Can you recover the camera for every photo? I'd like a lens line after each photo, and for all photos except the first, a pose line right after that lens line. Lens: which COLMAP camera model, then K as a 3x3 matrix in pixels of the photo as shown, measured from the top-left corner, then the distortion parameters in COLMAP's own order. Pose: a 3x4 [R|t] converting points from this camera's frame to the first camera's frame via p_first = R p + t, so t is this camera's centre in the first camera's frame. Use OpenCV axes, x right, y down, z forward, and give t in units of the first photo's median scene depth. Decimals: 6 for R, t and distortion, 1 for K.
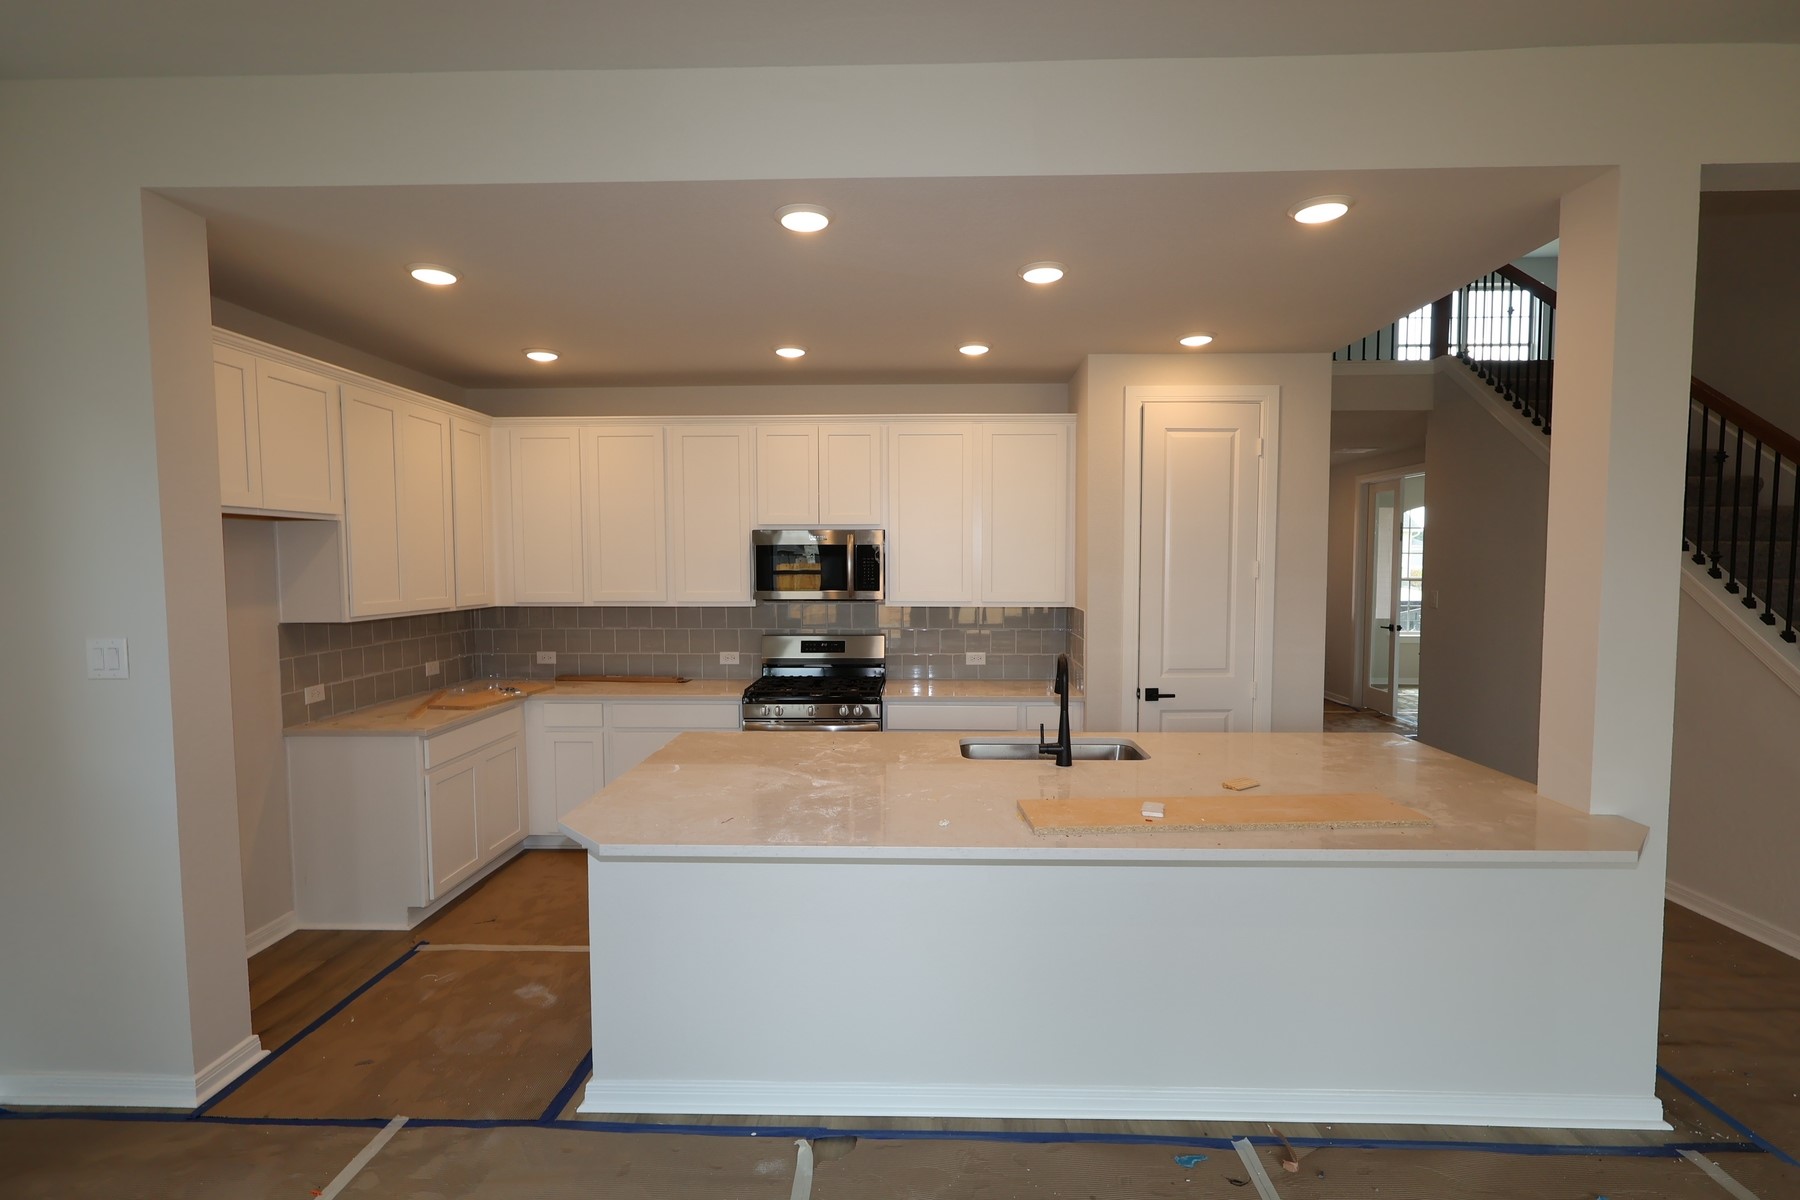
lens RADIAL K [[838.0, 0, 902.4], [0, 838.0, 608.9], [0, 0, 1]] dist [-0.001828, 0.000767]
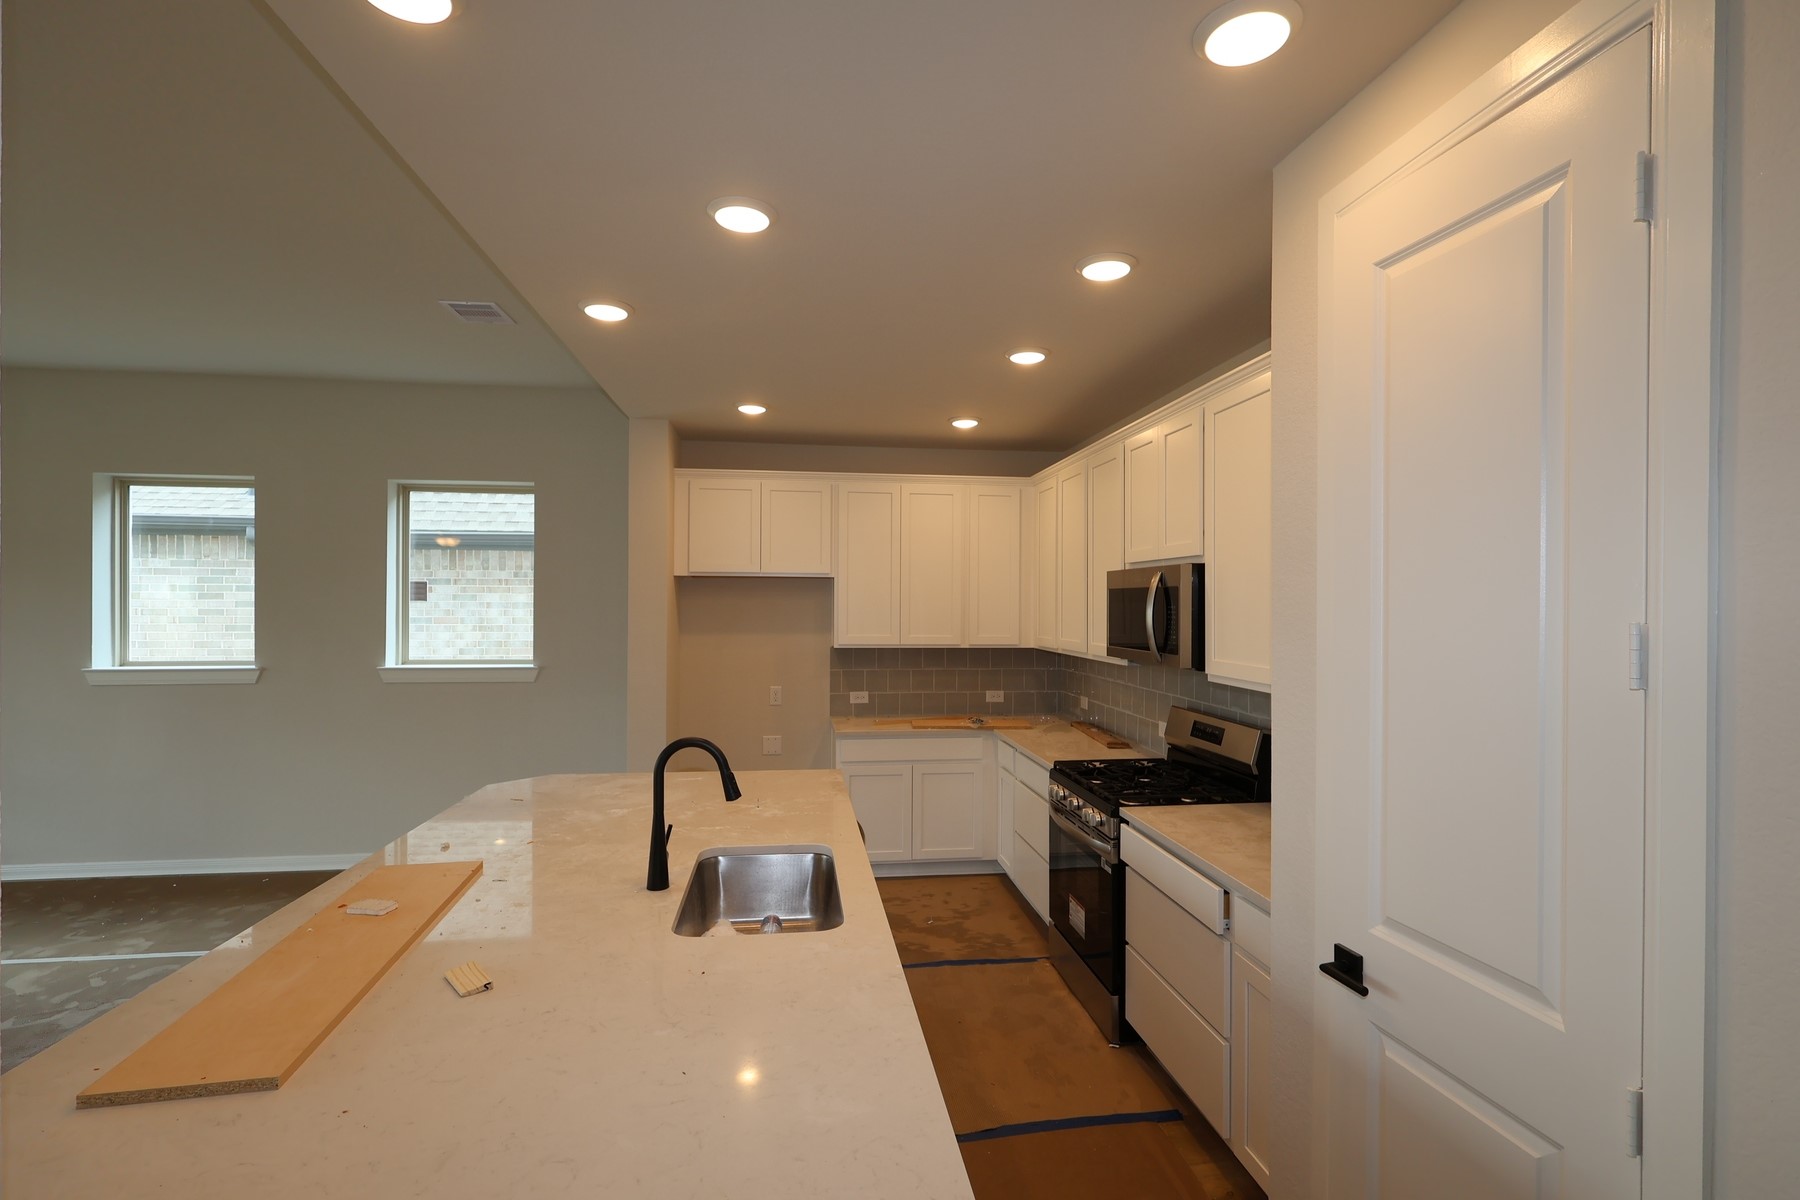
lens RADIAL K [[838.0, 0, 902.4], [0, 838.0, 608.9], [0, 0, 1]] dist [-0.001828, 0.000767]
pose [[0.160657, 0.008894, -0.986970, 0.640241], [-0.066232, 0.997803, -0.001790, -0.046114], [0.984786, 0.065657, 0.160893, 0.729221]]
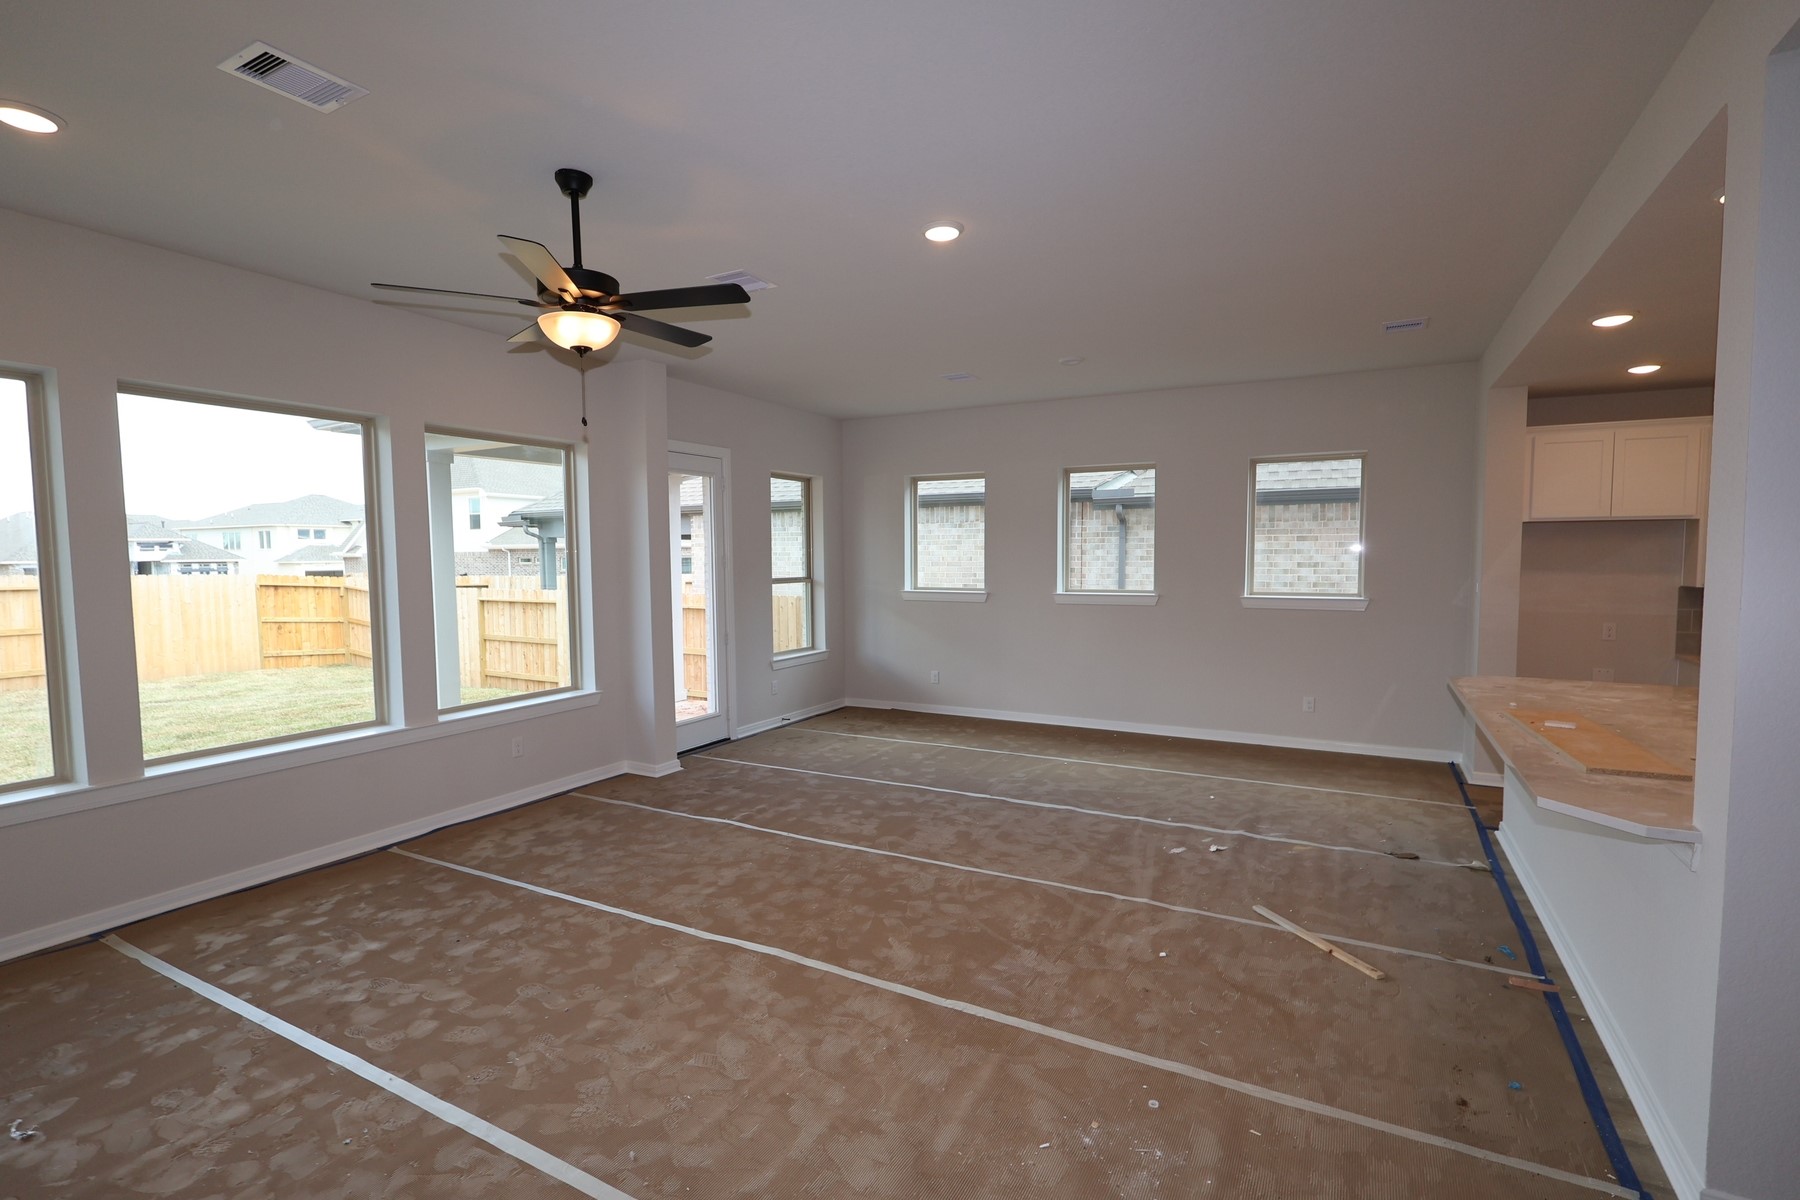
lens RADIAL K [[838.0, 0, 902.4], [0, 838.0, 608.9], [0, 0, 1]] dist [-0.001828, 0.000767]
pose [[-0.446449, 0.063892, -0.892525, 1.071711], [-0.045875, 0.994502, 0.094139, -0.016754], [0.893633, 0.082972, -0.441063, 0.331430]]
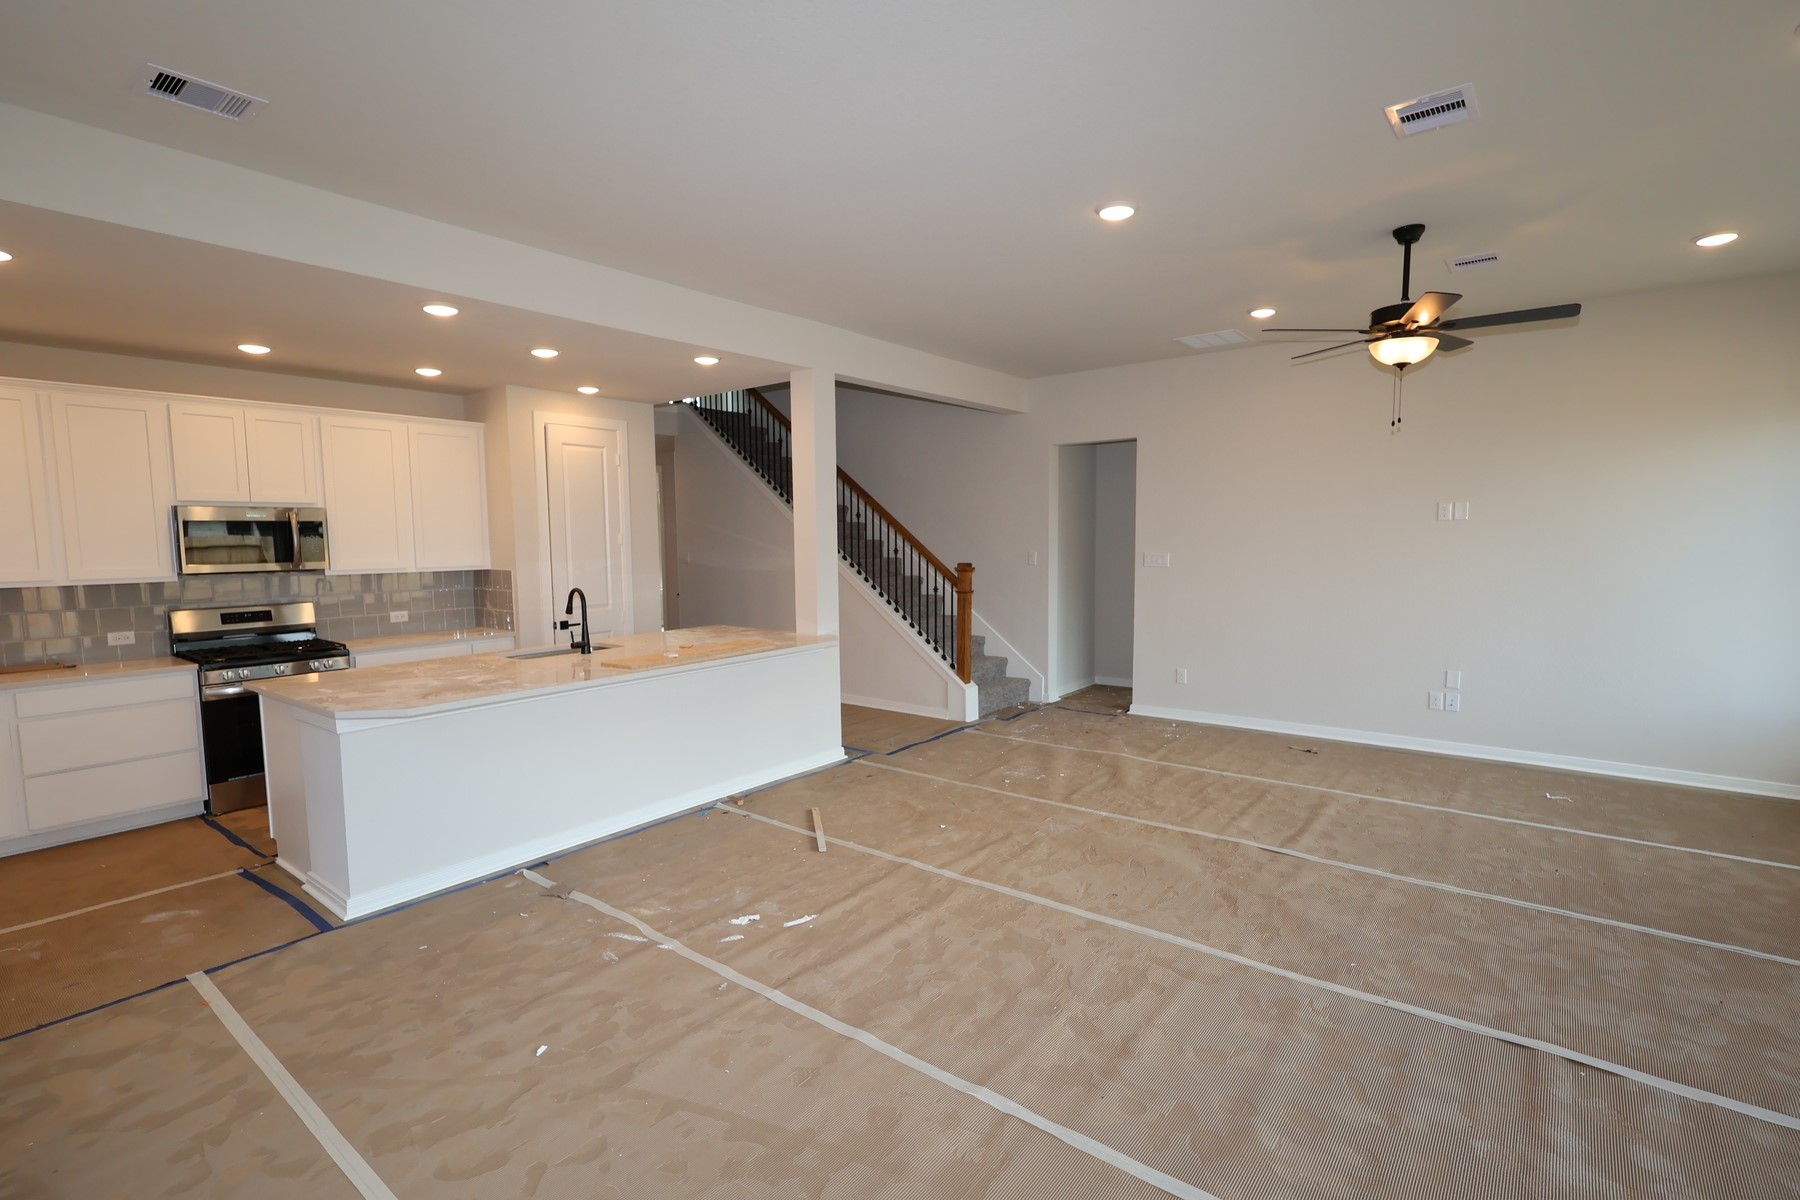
lens RADIAL K [[838.0, 0, 902.4], [0, 838.0, 608.9], [0, 0, 1]] dist [-0.001828, 0.000767]
pose [[0.594031, -0.077392, 0.800711, -0.519223], [0.056350, 0.996920, 0.054551, 0.027454], [-0.802466, 0.012715, 0.596562, -0.344937]]
